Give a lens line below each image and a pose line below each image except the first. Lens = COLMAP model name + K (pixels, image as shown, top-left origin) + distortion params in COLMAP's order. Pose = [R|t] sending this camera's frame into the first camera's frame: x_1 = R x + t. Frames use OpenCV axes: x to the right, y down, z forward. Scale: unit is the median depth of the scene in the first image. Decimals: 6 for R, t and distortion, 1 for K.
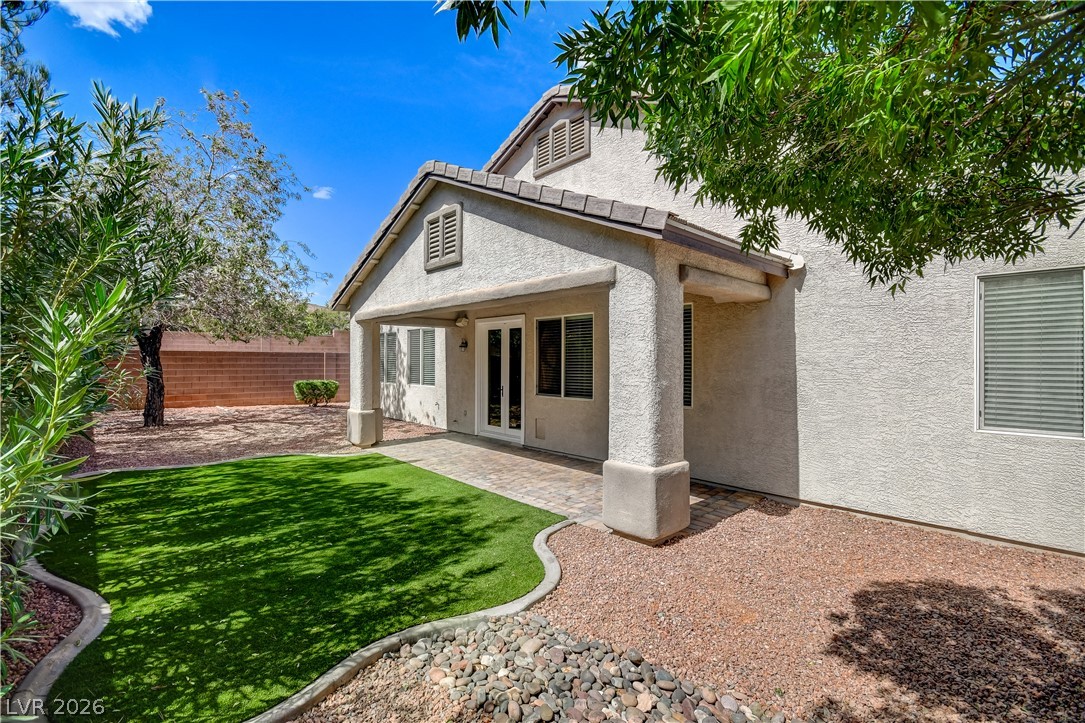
lens RADIAL K [[487.3, 0, 539.2], [0, 487.3, 360.8], [0, 0, 1]] dist [0.002602, -0.004892]
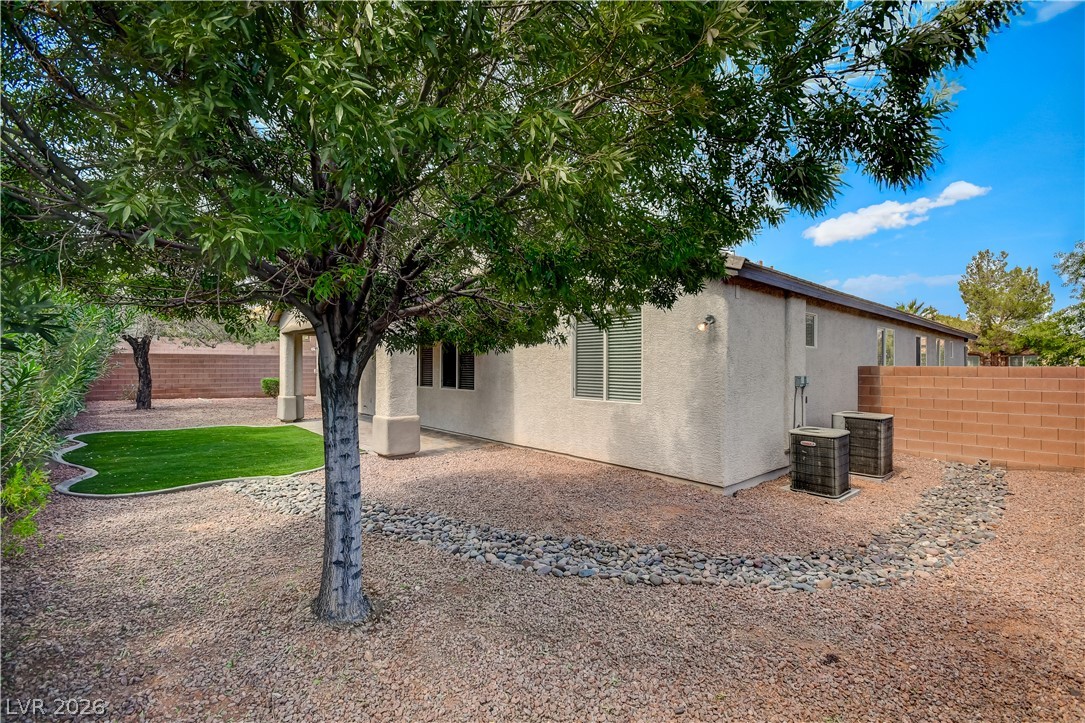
lens RADIAL K [[487.3, 0, 546.3], [0, 487.3, 367.4], [0, 0, 1]] dist [0.002602, -0.004892]
pose [[0.999975, 0.000210, -0.007025, 0.422287], [-0.000148, 0.999961, 0.008880, 0.005392], [0.007027, -0.008878, 0.999936, -0.430853]]
